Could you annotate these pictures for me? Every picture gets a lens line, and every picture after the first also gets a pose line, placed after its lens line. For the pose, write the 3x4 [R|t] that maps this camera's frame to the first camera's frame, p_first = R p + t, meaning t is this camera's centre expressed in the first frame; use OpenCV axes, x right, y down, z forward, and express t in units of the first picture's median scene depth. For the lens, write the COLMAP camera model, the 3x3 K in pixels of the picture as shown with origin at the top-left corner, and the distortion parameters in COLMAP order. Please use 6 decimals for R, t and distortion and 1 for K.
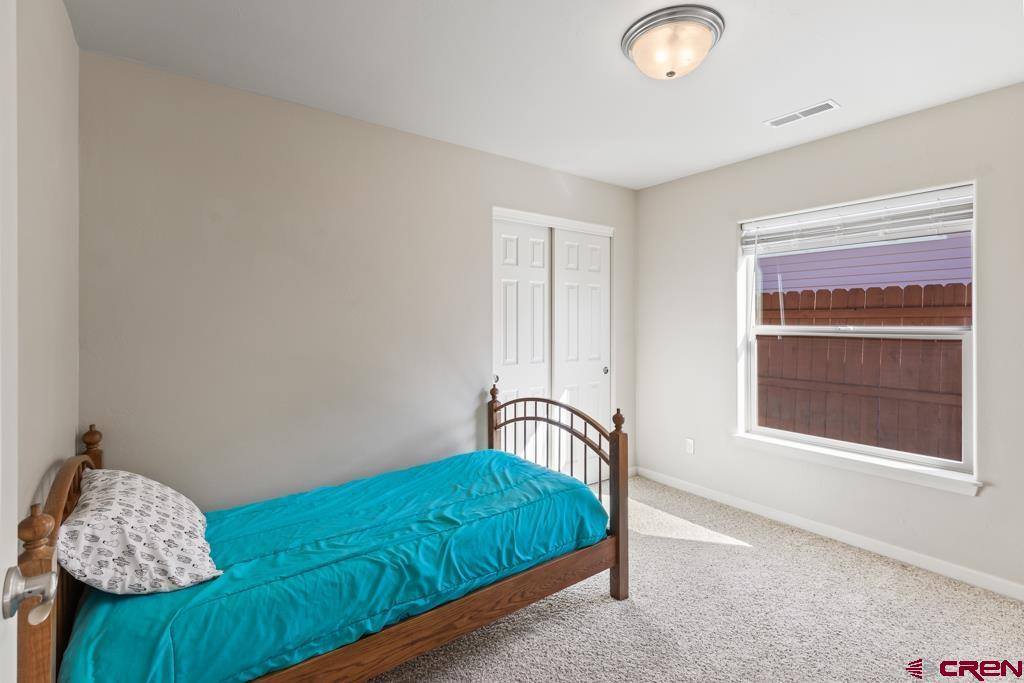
lens RADIAL K [[466.9, 0, 515.3], [0, 466.9, 320.7], [0, 0, 1]] dist [0.001361, -0.000366]
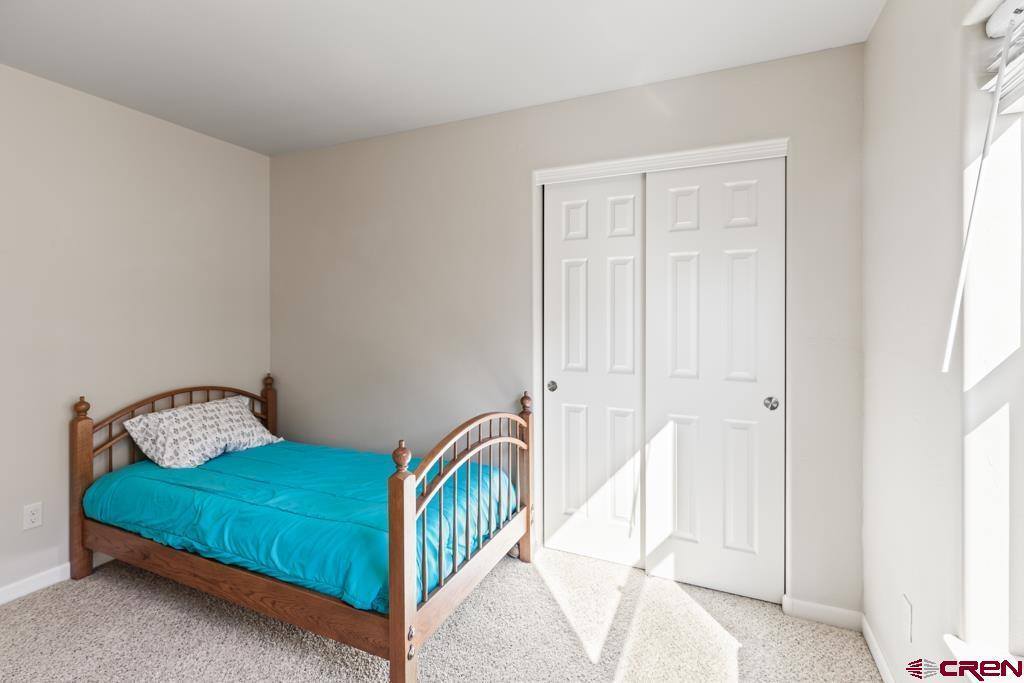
lens RADIAL K [[466.9, 0, 515.3], [0, 466.9, 320.7], [0, 0, 1]] dist [0.001361, -0.000366]
pose [[0.491999, 0.010194, -0.870536, 0.985499], [-0.001718, 0.999941, 0.010738, 0.006520], [0.870594, -0.003788, 0.491988, 0.889488]]
